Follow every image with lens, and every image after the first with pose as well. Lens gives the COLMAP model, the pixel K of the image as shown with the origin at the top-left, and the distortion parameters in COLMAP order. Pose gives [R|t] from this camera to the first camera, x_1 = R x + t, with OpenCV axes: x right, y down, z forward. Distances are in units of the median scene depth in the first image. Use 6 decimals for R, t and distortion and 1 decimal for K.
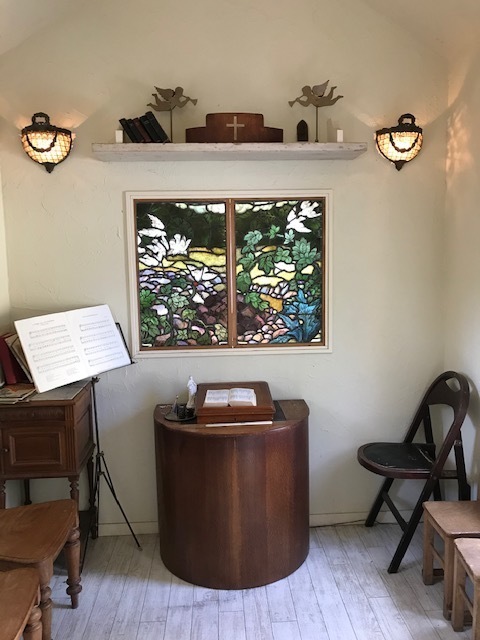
lens RADIAL K [[511.6, 0, 240.0], [0, 511.6, 320.0], [0, 0, 1]] dist [0.089550, -0.004804]
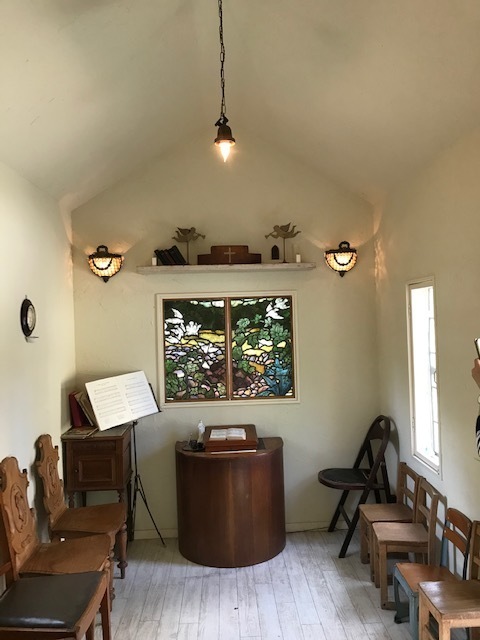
lens RADIAL K [[511.6, 0, 240.0], [0, 511.6, 320.0], [0, 0, 1]] dist [0.089550, -0.004804]
pose [[0.999807, -0.012551, -0.015094, 0.039438], [0.010671, 0.992864, -0.118777, 0.003346], [0.016477, 0.118593, 0.992806, -0.456162]]
